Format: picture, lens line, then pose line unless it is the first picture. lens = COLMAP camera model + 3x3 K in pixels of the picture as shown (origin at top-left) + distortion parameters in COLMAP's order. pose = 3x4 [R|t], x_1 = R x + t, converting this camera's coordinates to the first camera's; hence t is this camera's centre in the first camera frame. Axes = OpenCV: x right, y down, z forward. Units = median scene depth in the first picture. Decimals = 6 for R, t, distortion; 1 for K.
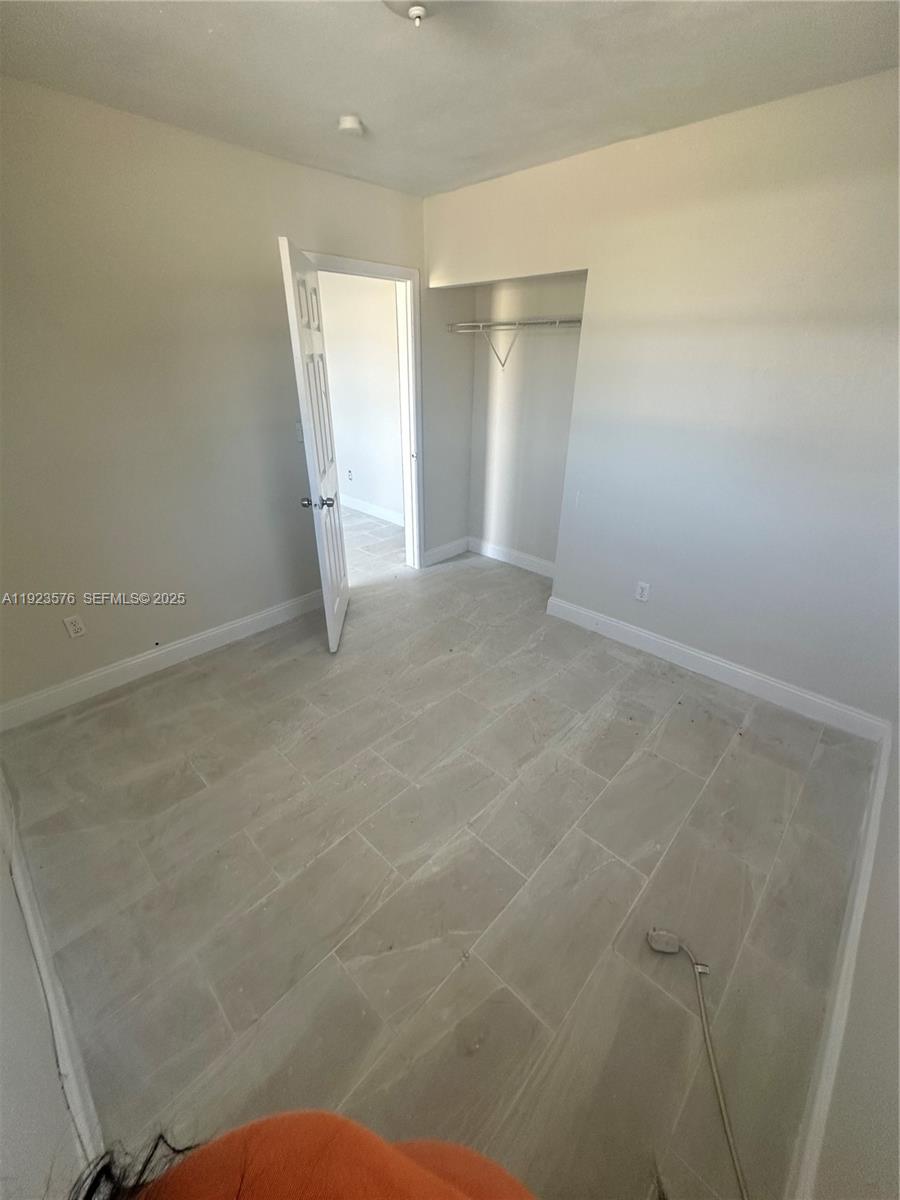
lens RADIAL K [[477.3, 0, 452.2], [0, 477.3, 599.2], [0, 0, 1]] dist [-0.002299, 0.000104]
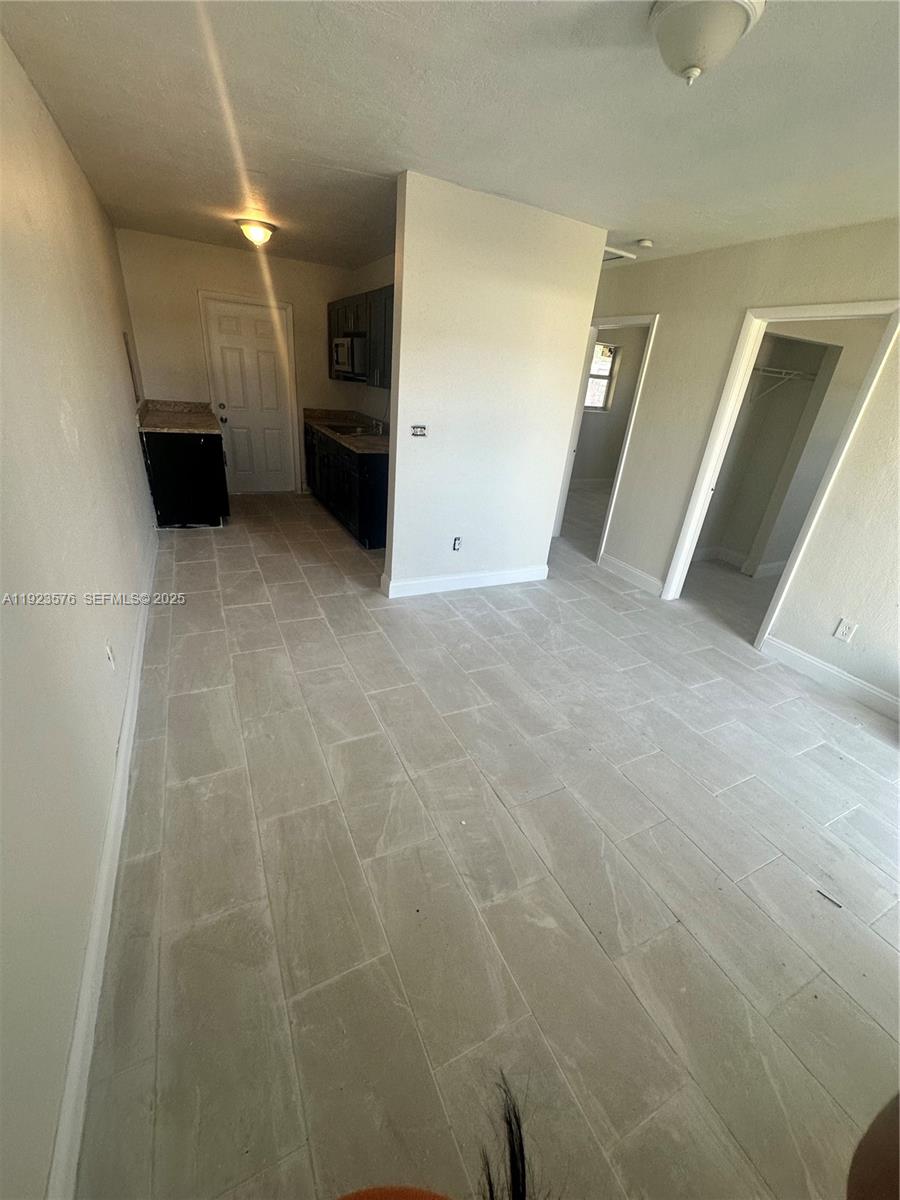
lens RADIAL K [[477.3, 0, 452.2], [0, 477.3, 599.2], [0, 0, 1]] dist [-0.002299, 0.000104]
pose [[0.333236, -0.387803, 0.859397, -0.881674], [0.343360, 0.898818, 0.272452, -0.401666], [-0.878099, 0.204292, 0.432674, 0.783466]]
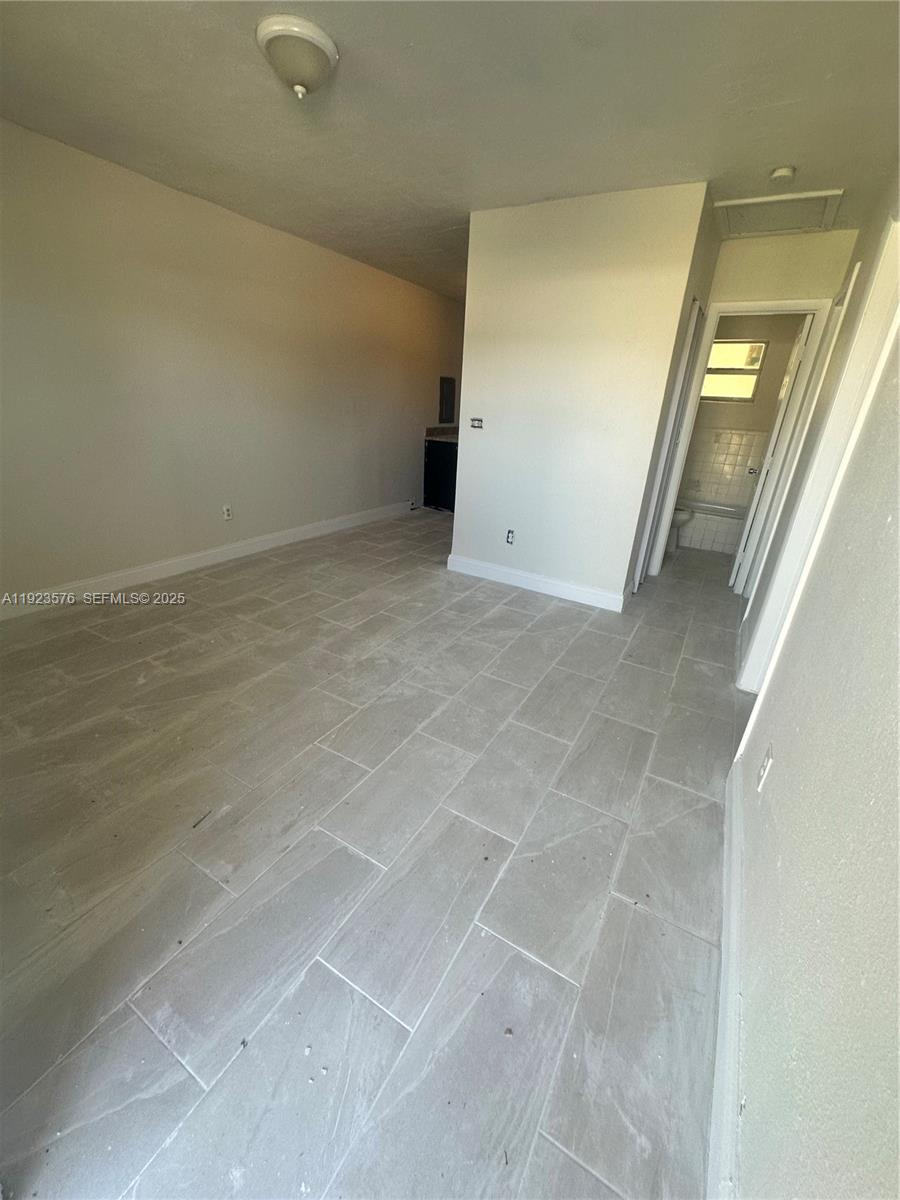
lens RADIAL K [[477.3, 0, 452.2], [0, 477.3, 599.2], [0, 0, 1]] dist [-0.002299, 0.000104]
pose [[0.971132, -0.046184, 0.234028, -0.492980], [0.060579, 0.996664, -0.054695, -0.147389], [-0.230721, 0.067294, 0.970690, 0.383390]]
